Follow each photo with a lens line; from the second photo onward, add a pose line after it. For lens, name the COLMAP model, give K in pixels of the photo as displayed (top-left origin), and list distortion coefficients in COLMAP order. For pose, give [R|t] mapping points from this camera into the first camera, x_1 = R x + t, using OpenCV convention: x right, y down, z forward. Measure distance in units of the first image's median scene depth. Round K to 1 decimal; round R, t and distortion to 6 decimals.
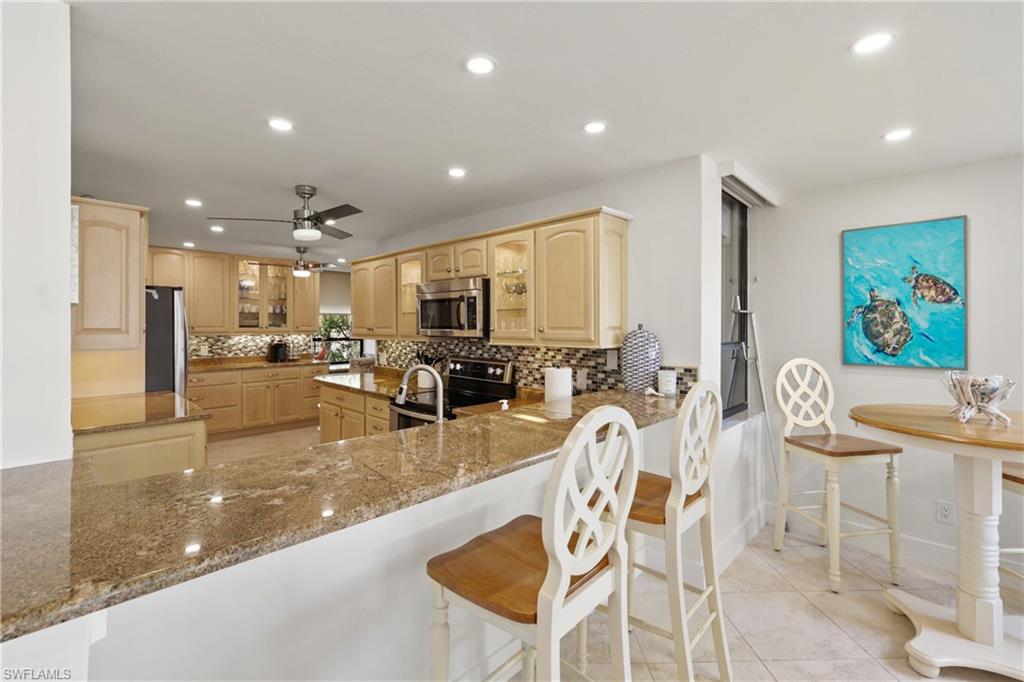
lens RADIAL K [[437.3, 0, 496.4], [0, 437.3, 324.6], [0, 0, 1]] dist [-0.004251, -0.000119]
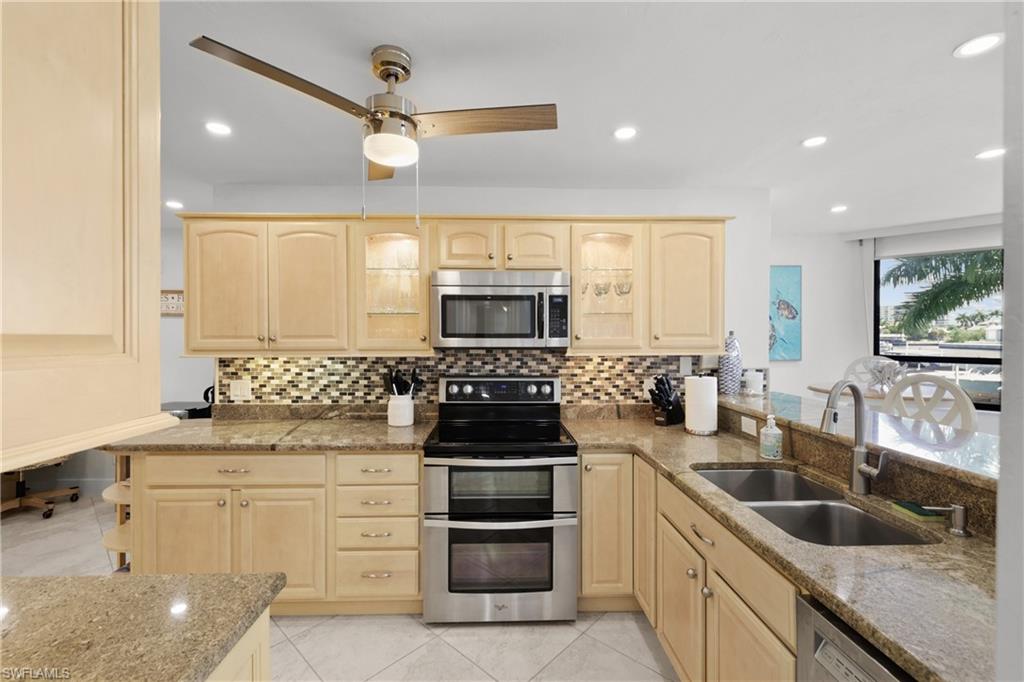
lens RADIAL K [[437.3, 0, 510.9], [0, 437.3, 337.8], [0, 0, 1]] dist [-0.004251, -0.000119]
pose [[0.683085, -0.005442, 0.730318, -0.643997], [-0.000929, 0.999965, 0.008321, 0.005137], [-0.730338, -0.006362, 0.683056, 0.506548]]
